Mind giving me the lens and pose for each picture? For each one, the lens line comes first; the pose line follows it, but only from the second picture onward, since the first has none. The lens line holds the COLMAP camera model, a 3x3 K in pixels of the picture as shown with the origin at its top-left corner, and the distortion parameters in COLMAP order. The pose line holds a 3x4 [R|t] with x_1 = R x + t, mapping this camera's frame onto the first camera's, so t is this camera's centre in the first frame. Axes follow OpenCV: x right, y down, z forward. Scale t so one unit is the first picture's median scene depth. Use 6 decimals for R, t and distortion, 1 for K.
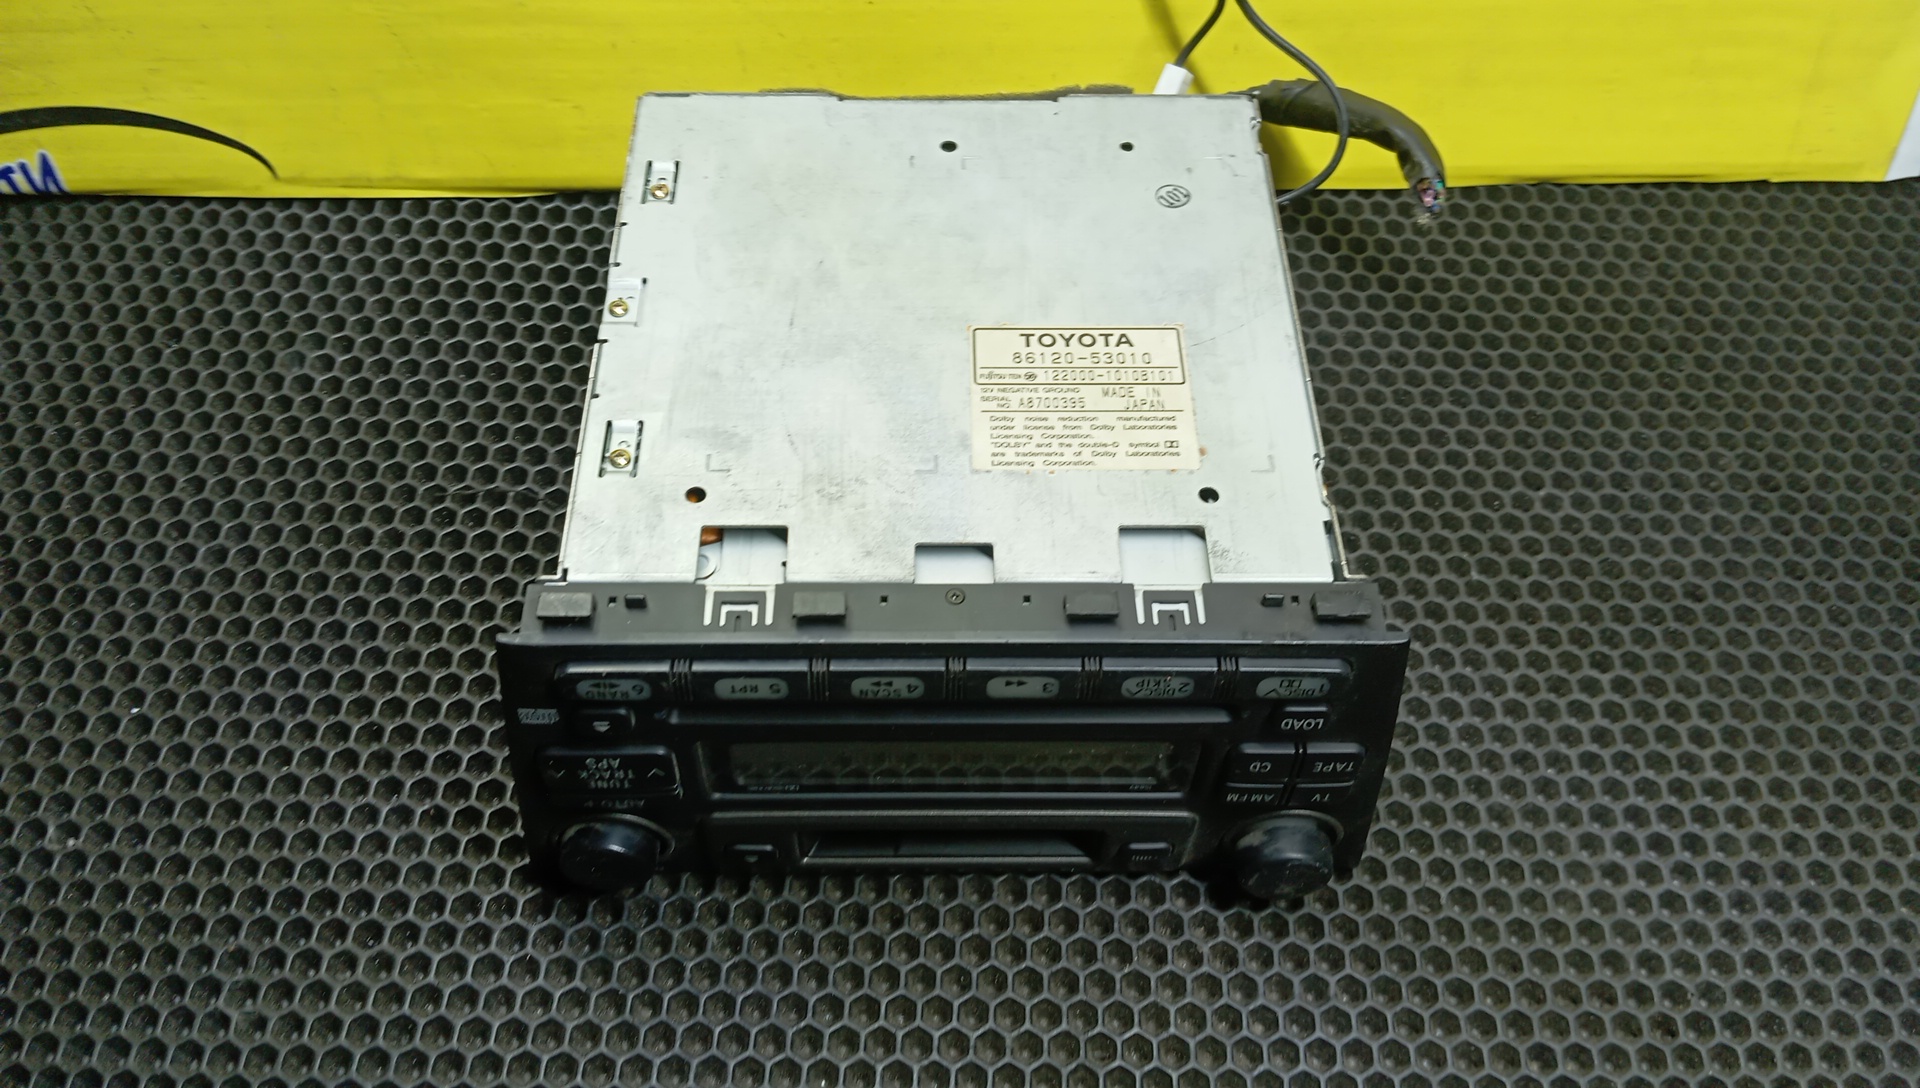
lens RADIAL K [[1493.8, 0, 964.1], [0, 1493.8, 536.6], [0, 0, 1]] dist [0.009572, -0.083775]
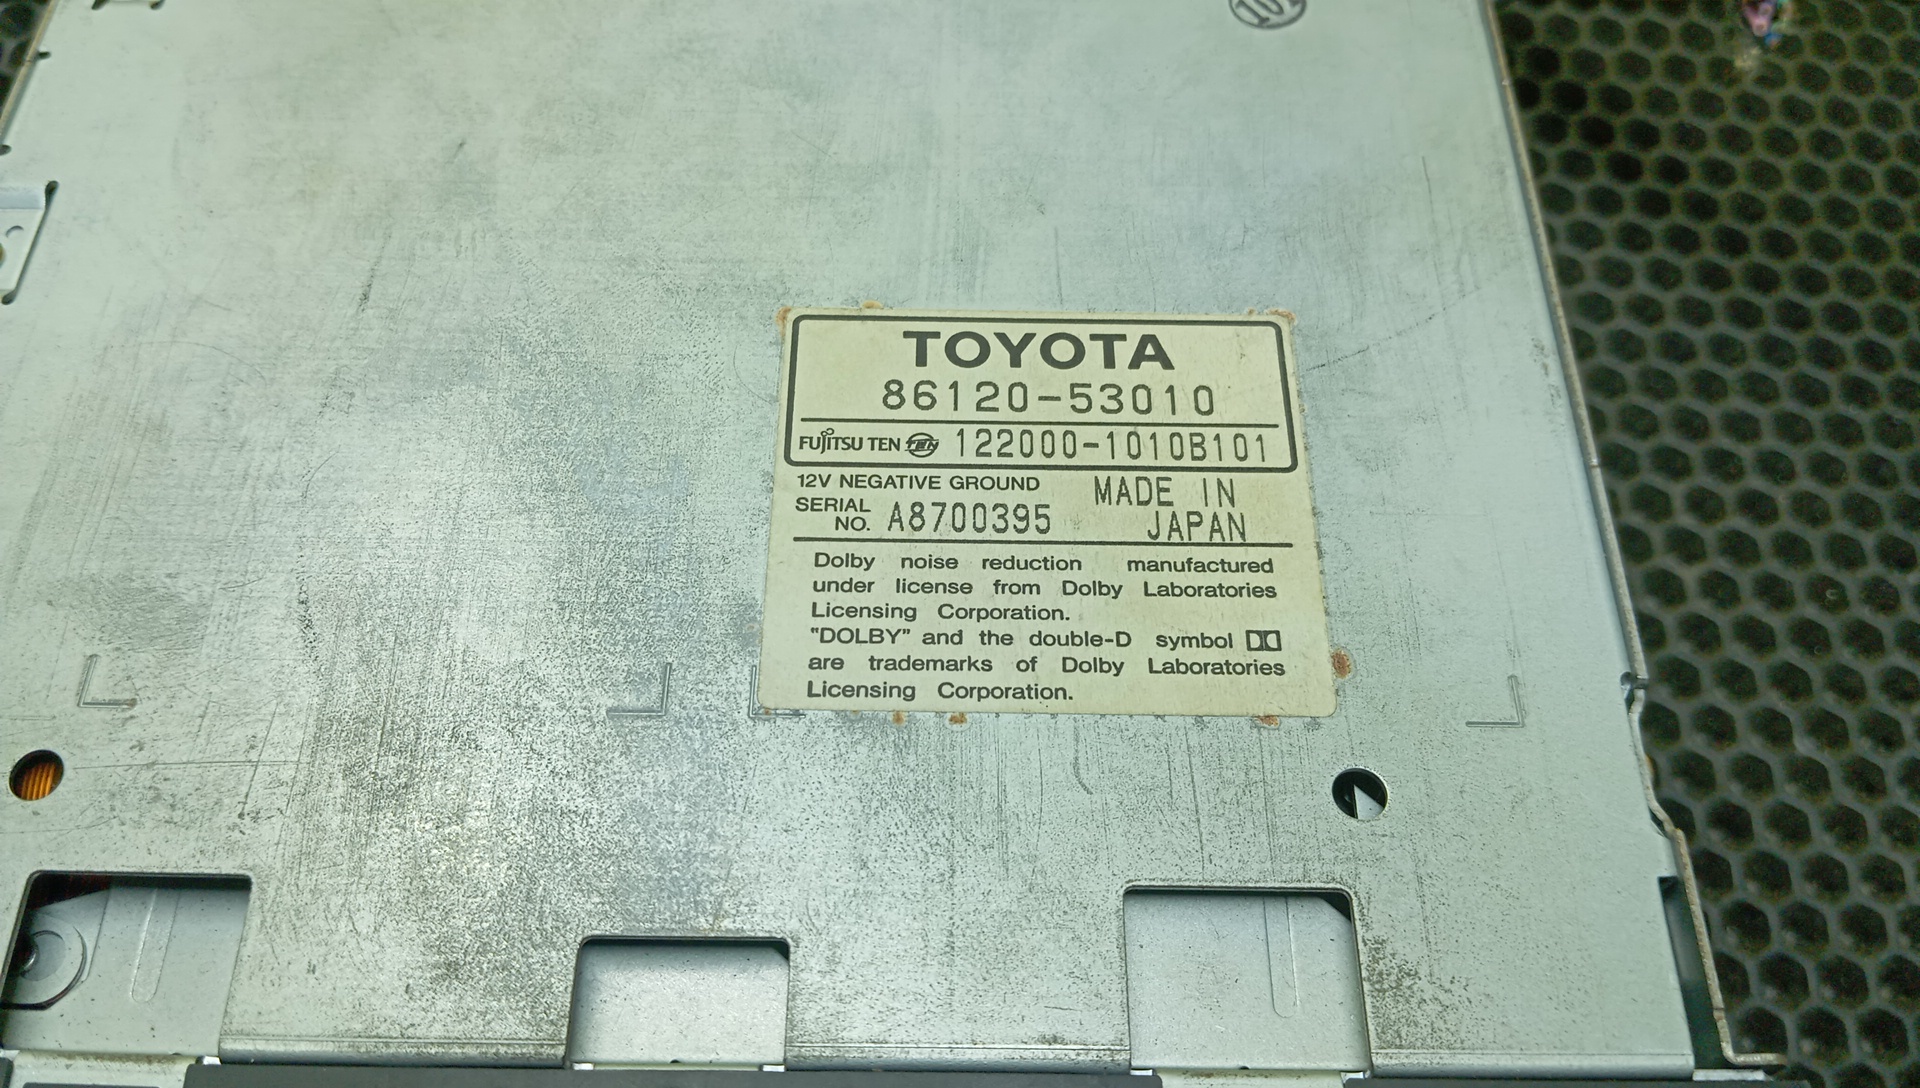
lens RADIAL K [[1617.1, 0, 999.2], [0, 1617.1, 504.2], [0, 0, 1]] dist [0.002223, -0.076248]
pose [[0.999845, 0.013037, 0.011812, 0.061351], [-0.013937, 0.996729, 0.079602, -0.127934], [-0.010736, -0.079754, 0.996757, 0.560327]]
